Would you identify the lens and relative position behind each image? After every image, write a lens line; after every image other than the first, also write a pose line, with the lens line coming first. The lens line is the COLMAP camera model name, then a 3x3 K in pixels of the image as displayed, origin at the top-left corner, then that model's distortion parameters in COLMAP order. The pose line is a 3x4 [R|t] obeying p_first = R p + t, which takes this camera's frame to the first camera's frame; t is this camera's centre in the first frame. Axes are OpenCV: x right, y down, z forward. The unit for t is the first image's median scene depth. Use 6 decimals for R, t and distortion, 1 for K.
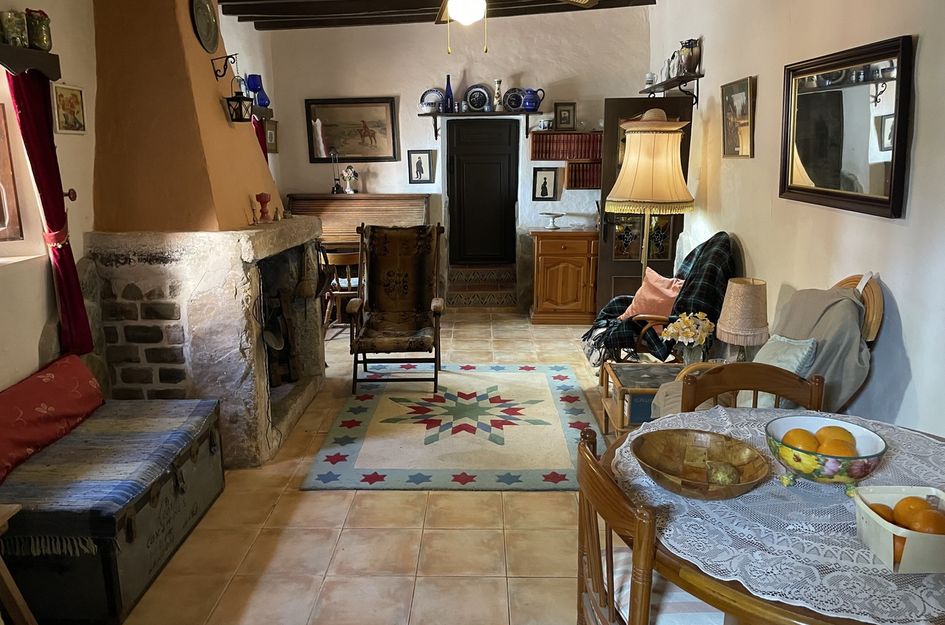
lens RADIAL K [[706.1, 0, 472.5], [0, 706.1, 312.5], [0, 0, 1]] dist [0.088233, -0.146914]
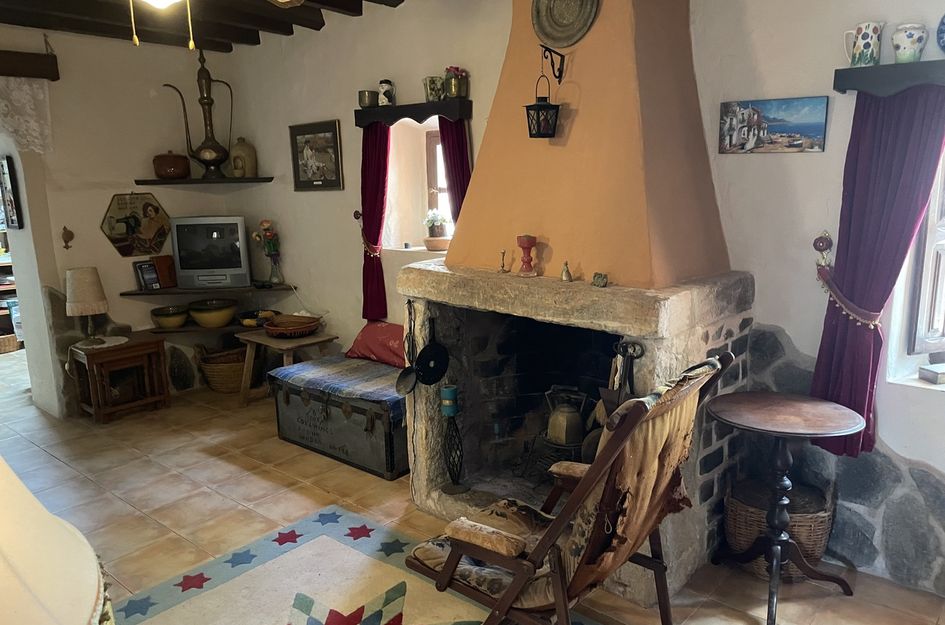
lens RADIAL K [[706.1, 0, 472.5], [0, 706.1, 312.5], [0, 0, 1]] dist [0.088233, -0.146914]
pose [[-0.641994, 0.163388, -0.749098, 0.374697], [-0.155220, 0.929101, 0.335677, -0.409012], [0.750833, 0.331778, -0.571116, 1.751938]]
